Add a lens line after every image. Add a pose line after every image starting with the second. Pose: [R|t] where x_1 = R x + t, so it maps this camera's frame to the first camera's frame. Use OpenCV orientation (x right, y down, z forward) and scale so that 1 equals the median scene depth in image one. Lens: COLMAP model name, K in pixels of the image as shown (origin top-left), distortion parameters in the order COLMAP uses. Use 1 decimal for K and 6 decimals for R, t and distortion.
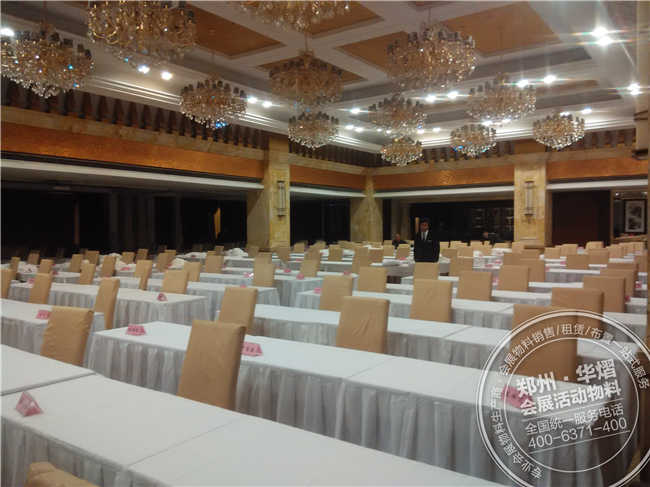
lens RADIAL K [[545.7, 0, 323.4], [0, 545.7, 232.5], [0, 0, 1]] dist [0.086786, -0.129993]
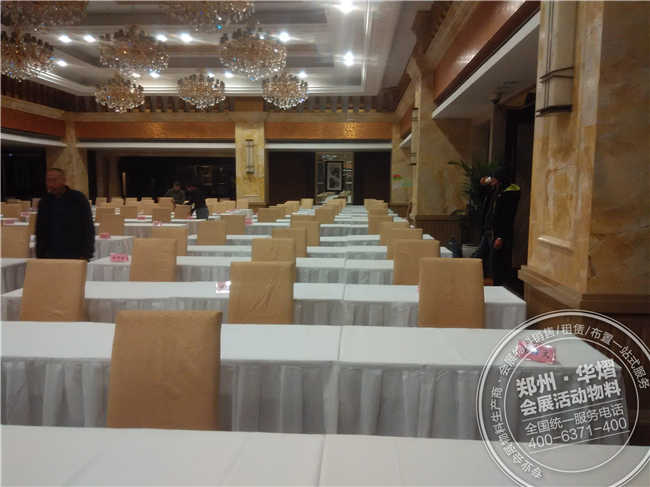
lens RADIAL K [[545.7, 0, 324.9], [0, 545.7, 250.6], [0, 0, 1]] dist [0.086786, -0.129993]
pose [[0.843066, -0.054103, 0.535082, -0.070552], [-0.004448, 0.994192, 0.107533, 0.002019], [-0.537792, -0.093038, 0.837928, 0.057928]]
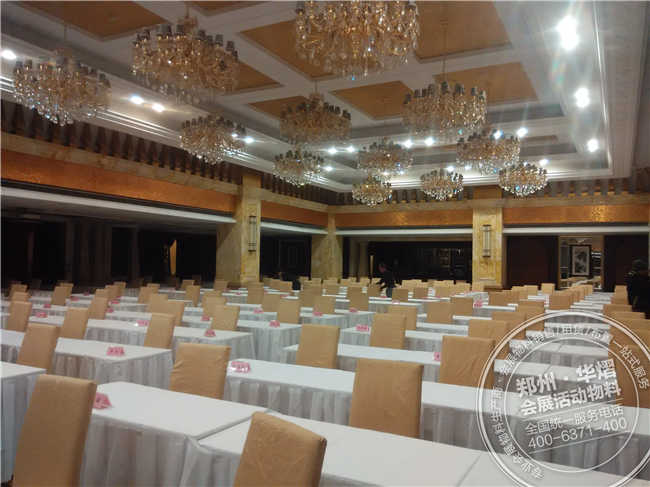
lens RADIAL K [[545.7, 0, 319.0], [0, 545.7, 242.6], [0, 0, 1]] dist [0.086786, -0.129993]
pose [[0.992000, 0.029128, 0.122827, -0.082731], [-0.023508, 0.998620, -0.046960, -0.001928], [-0.124026, 0.043697, 0.991316, -0.005100]]
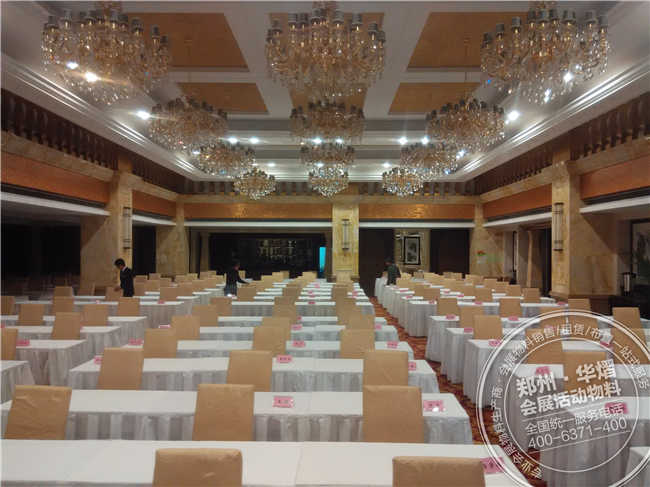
lens RADIAL K [[545.7, 0, 327.5], [0, 545.7, 244.8], [0, 0, 1]] dist [0.086786, -0.129993]
pose [[0.812546, 0.012951, 0.582753, -0.340279], [-0.003717, 0.999848, -0.017038, -0.023178], [-0.582885, 0.011678, 0.812471, 0.120167]]
